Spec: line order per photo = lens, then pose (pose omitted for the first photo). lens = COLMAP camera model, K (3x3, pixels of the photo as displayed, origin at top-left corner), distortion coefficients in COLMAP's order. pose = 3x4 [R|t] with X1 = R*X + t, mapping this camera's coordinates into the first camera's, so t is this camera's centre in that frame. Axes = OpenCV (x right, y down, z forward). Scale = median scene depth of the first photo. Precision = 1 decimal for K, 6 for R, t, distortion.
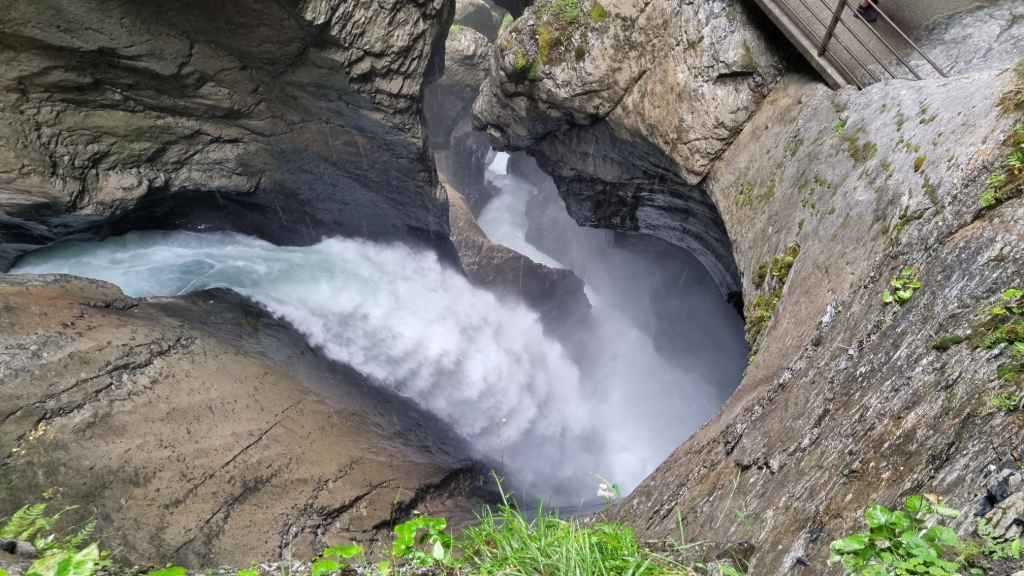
lens RADIAL K [[753.7, 0, 514.3], [0, 753.7, 299.8], [0, 0, 1]] dist [0.063876, -0.054142]
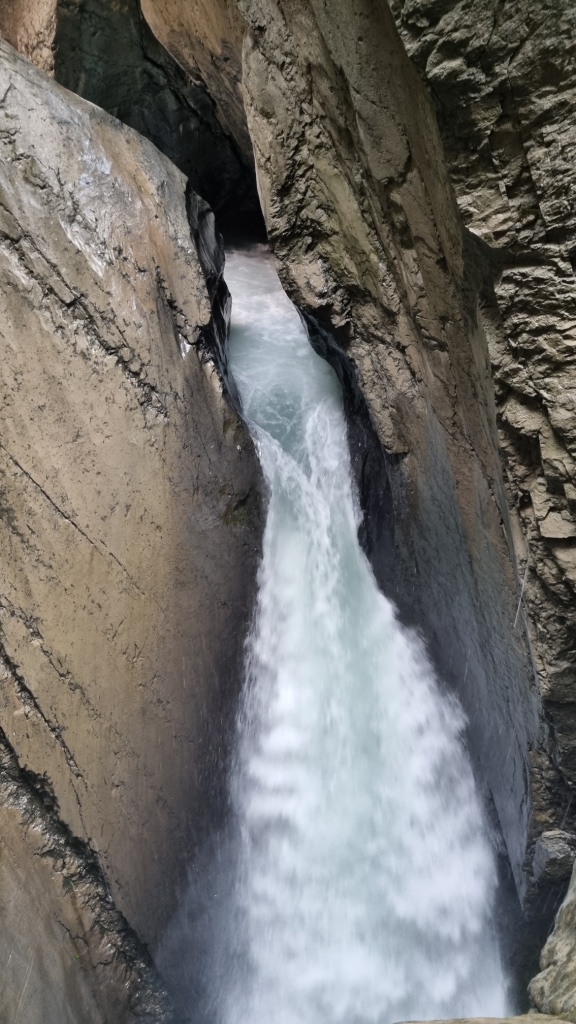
lens RADIAL K [[753.7, 0, 305.5], [0, 753.7, 517.0], [0, 0, 1]] dist [0.063876, -0.054142]
pose [[-0.144783, 0.607273, -0.781190, 0.272195], [-0.870024, 0.297901, 0.392826, -0.373580], [0.471270, 0.736529, 0.485211, 0.755908]]
